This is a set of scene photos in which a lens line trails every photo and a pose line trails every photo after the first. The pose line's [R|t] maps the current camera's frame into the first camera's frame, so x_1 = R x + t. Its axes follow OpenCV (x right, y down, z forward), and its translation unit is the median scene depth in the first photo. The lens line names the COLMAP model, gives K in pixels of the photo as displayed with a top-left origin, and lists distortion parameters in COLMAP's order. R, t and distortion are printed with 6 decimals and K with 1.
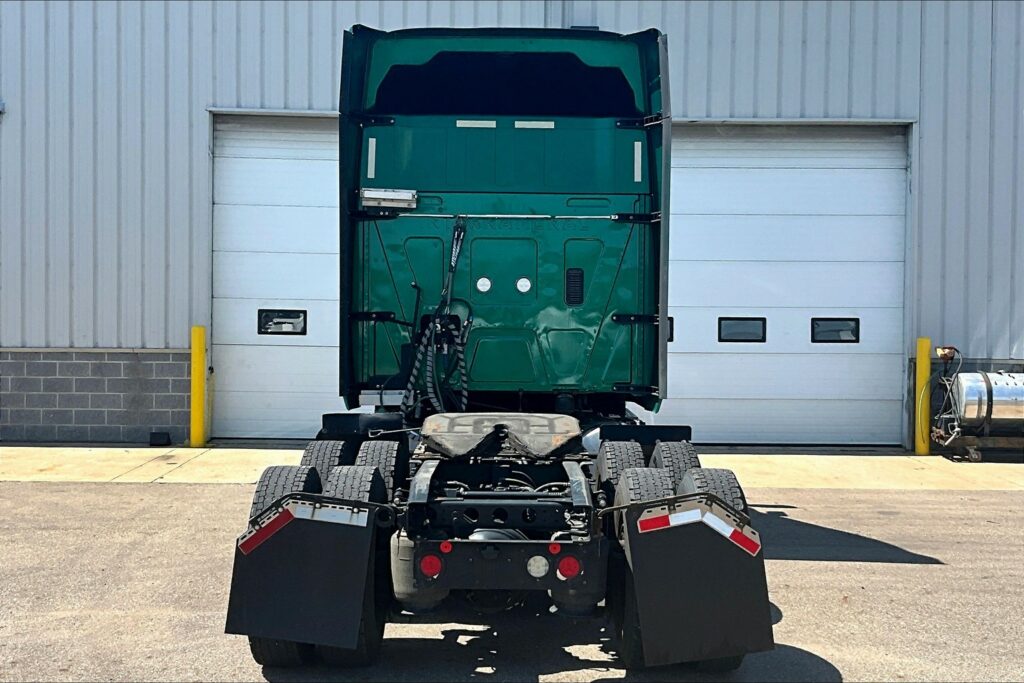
lens RADIAL K [[1100.2, 0, 512.0], [0, 1100.2, 341.5], [0, 0, 1]] dist [0.051675, -0.009136]
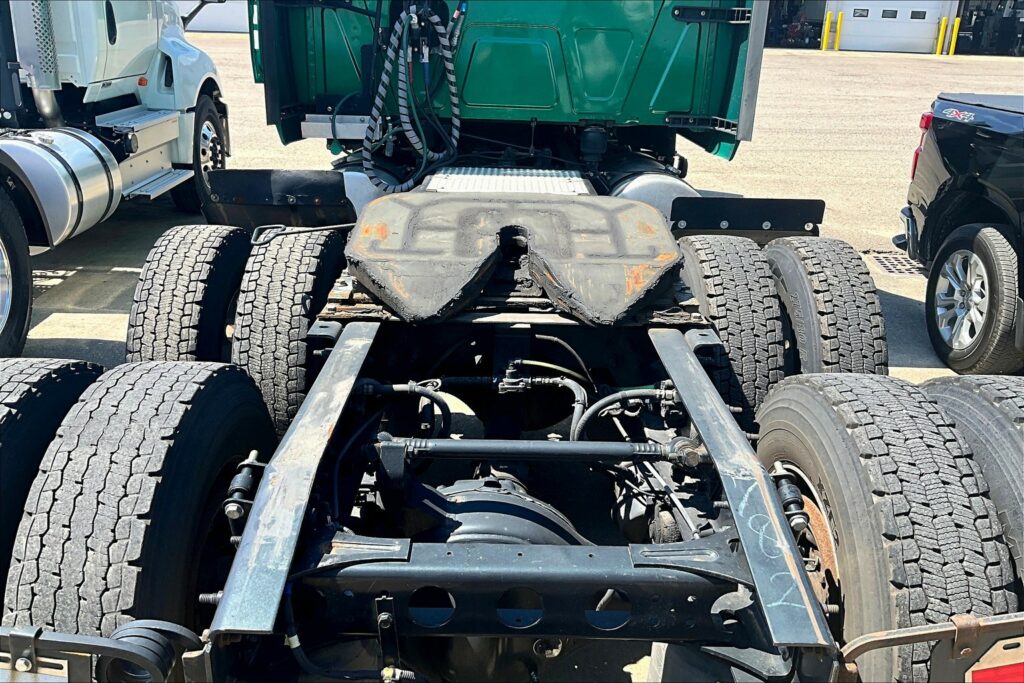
lens RADIAL K [[853.5, 0, 512.0], [0, 853.5, 341.5], [0, 0, 1]] dist [0.111337, -0.237769]
pose [[0.999916, 0.012013, 0.004874, -0.008490], [-0.012948, 0.944117, 0.329355, -0.001897], [-0.000645, -0.329391, 0.944193, 0.448445]]
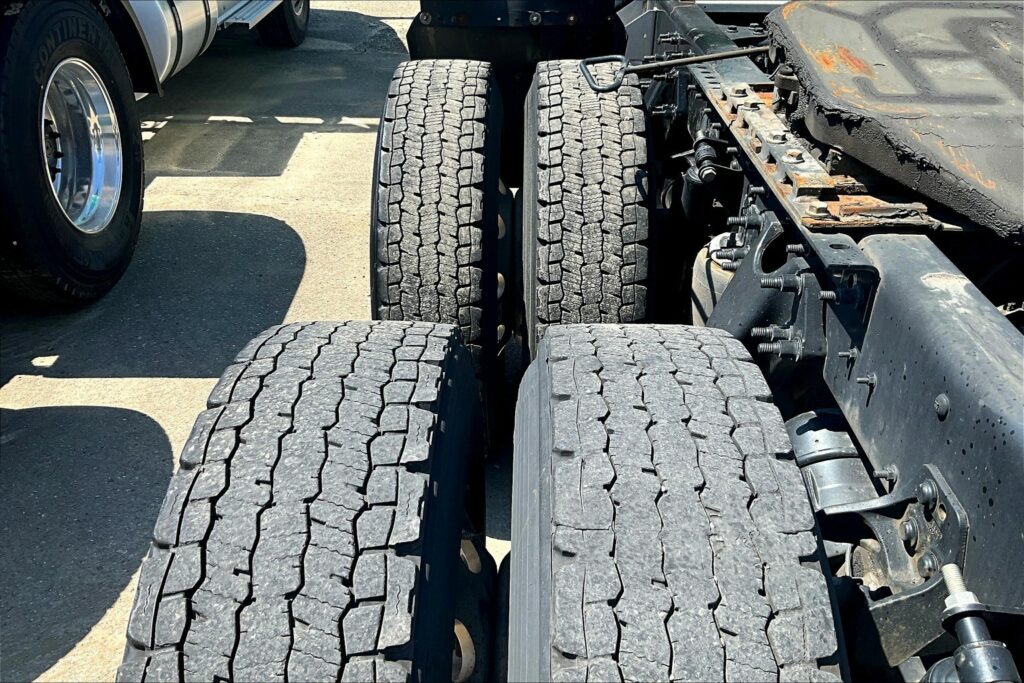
lens RADIAL K [[853.5, 0, 512.0], [0, 853.5, 341.5], [0, 0, 1]] dist [0.111337, -0.237769]
pose [[0.999595, 0.004437, -0.028122, -0.105284], [0.010133, 0.867648, 0.497076, 0.020491], [0.026606, -0.497159, 0.867251, 0.553195]]
